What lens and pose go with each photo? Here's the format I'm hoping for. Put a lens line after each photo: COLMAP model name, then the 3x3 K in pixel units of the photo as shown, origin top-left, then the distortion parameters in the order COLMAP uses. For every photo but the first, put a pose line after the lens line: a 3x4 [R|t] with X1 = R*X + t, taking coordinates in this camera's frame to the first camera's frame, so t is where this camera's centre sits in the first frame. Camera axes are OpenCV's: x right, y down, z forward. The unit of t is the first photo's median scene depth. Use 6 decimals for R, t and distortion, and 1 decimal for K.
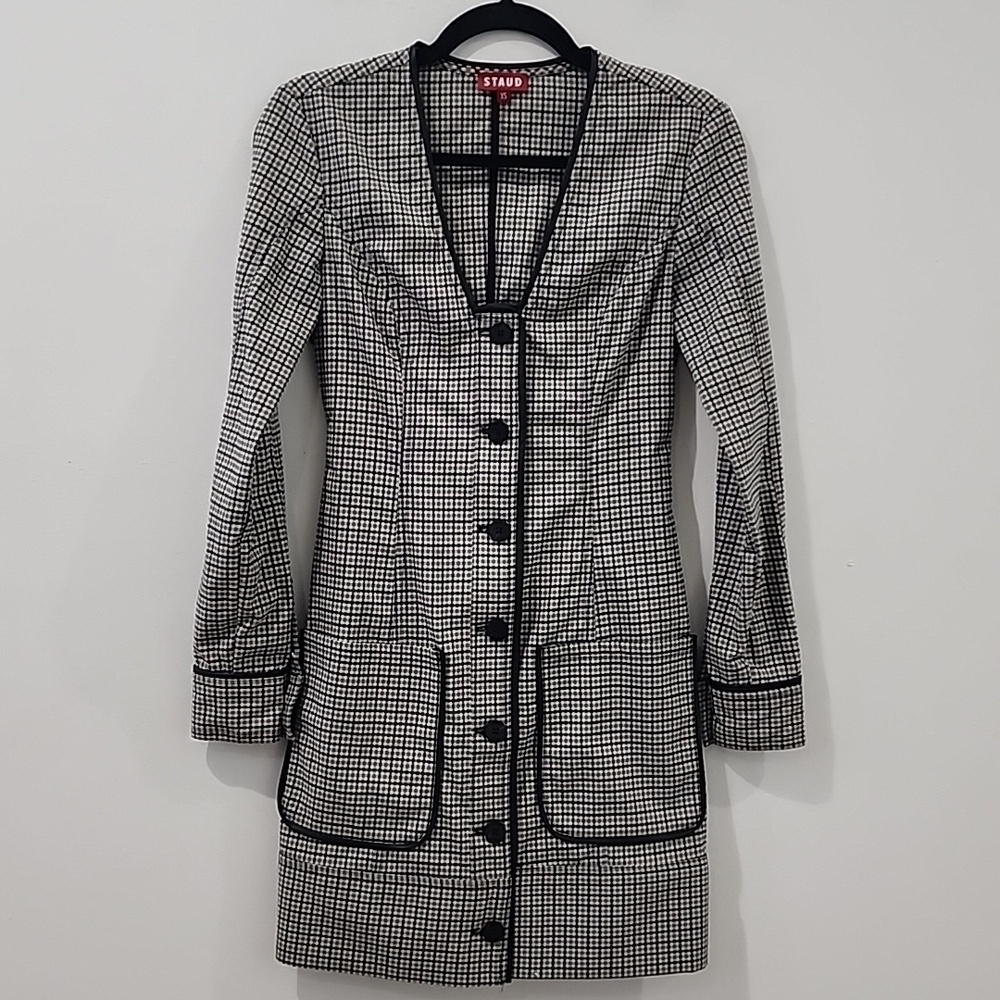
lens RADIAL K [[1385.1, 0, 487.6], [0, 1385.1, 508.2], [0, 0, 1]] dist [0.232115, -0.645000]
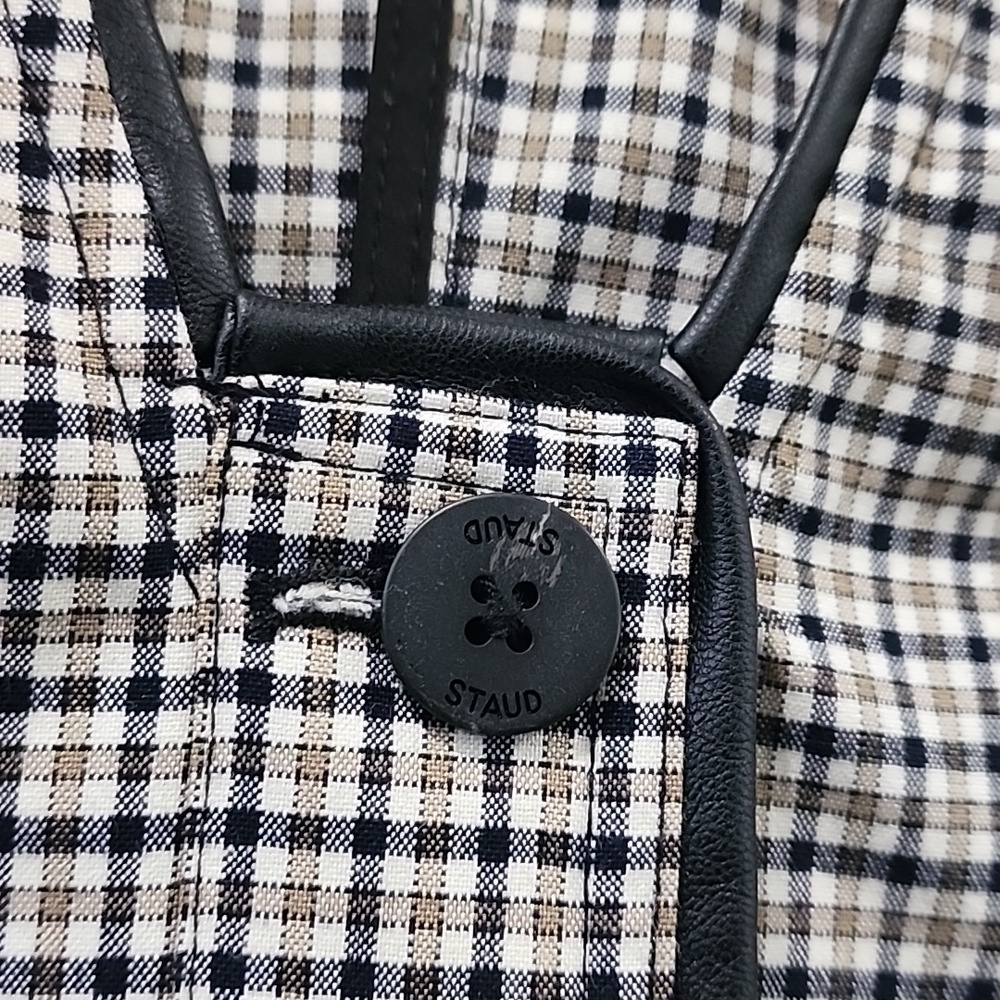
lens RADIAL K [[1533.3, 0, 516.5], [0, 1533.3, 502.2], [0, 0, 1]] dist [0.230323, -0.943206]
pose [[0.968355, 0.094524, 0.230984, -0.013211], [-0.033902, 0.966745, -0.253484, -0.106636], [-0.247263, 0.237632, 0.939357, 0.897984]]
